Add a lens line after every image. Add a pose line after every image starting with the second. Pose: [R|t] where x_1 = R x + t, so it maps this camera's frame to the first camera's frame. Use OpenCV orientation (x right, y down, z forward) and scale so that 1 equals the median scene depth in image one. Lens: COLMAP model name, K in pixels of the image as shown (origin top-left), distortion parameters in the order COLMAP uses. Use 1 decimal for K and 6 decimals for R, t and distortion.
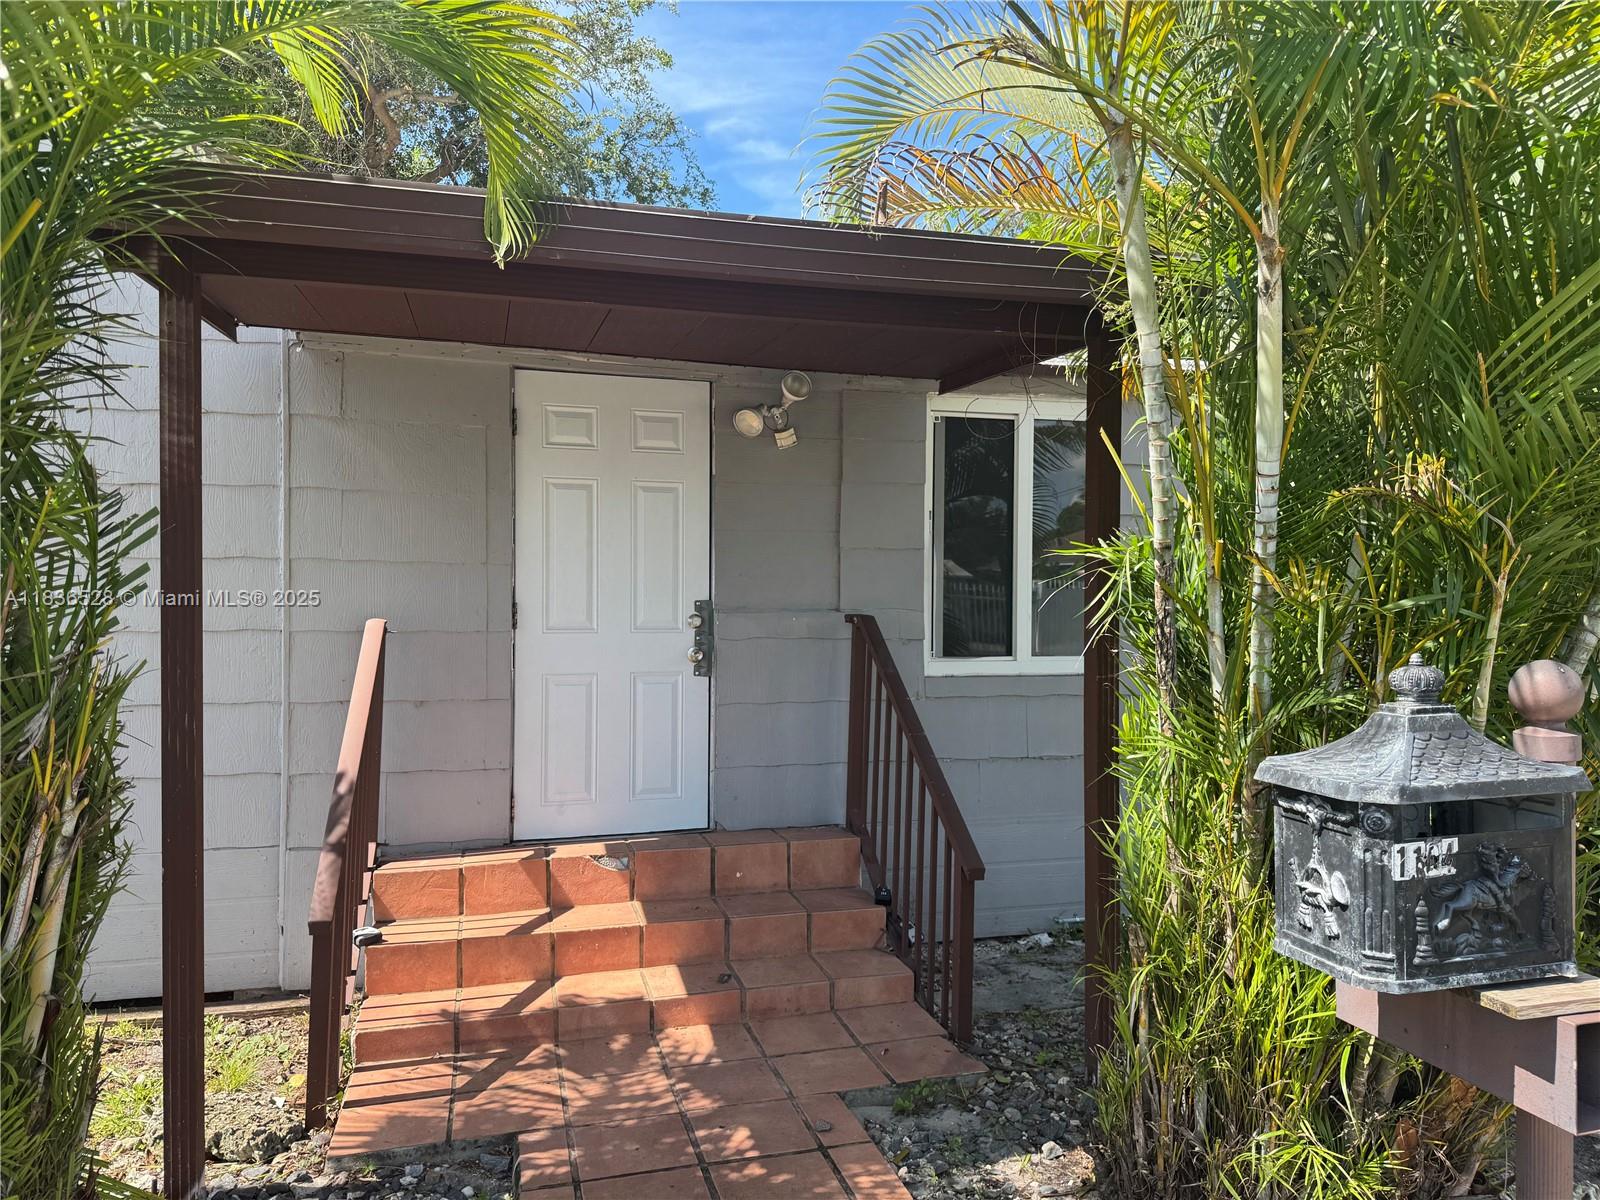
lens RADIAL K [[1121.1, 0, 799.8], [0, 1121.1, 606.8], [0, 0, 1]] dist [0.062202, -0.091097]
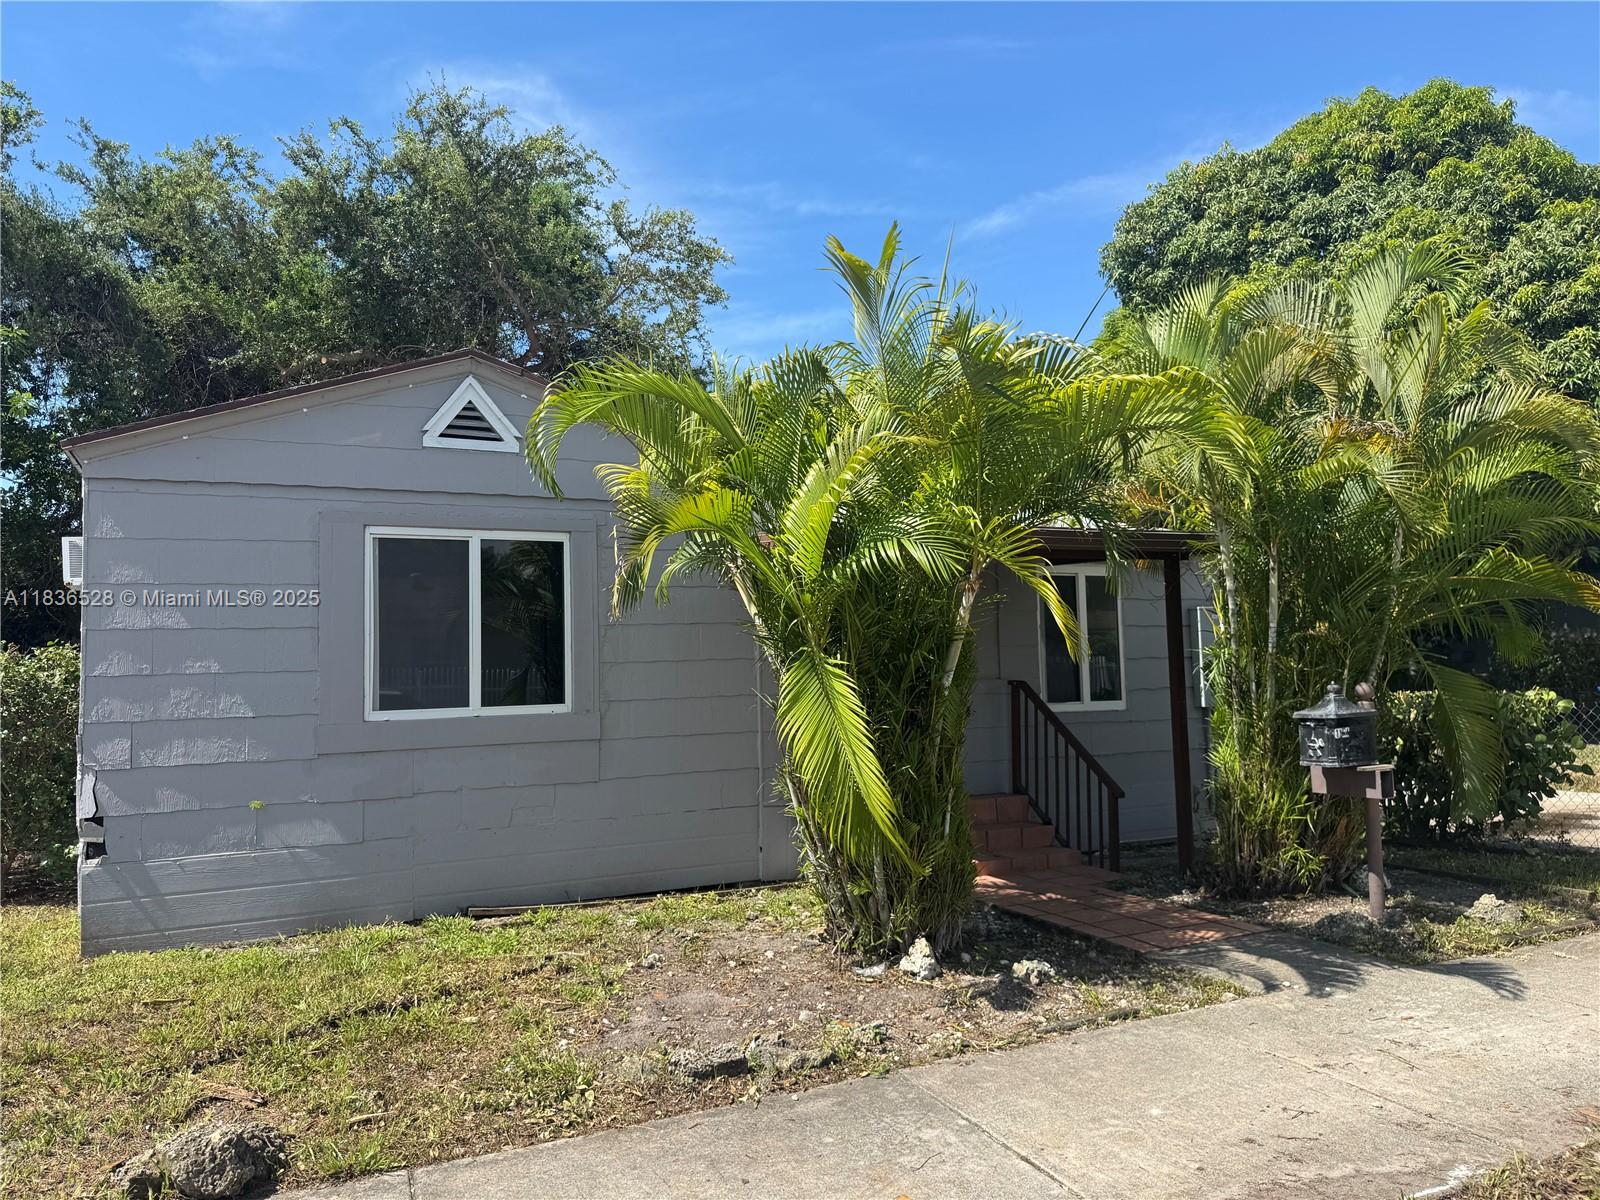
lens RADIAL K [[1115.3, 0, 789.8], [0, 1115.3, 592.0], [0, 0, 1]] dist [0.182287, -0.394874]
pose [[0.985539, -0.012763, 0.168968, -1.765122], [0.026949, 0.996274, -0.081930, 0.008074], [-0.167293, 0.085299, 0.982210, -2.297709]]
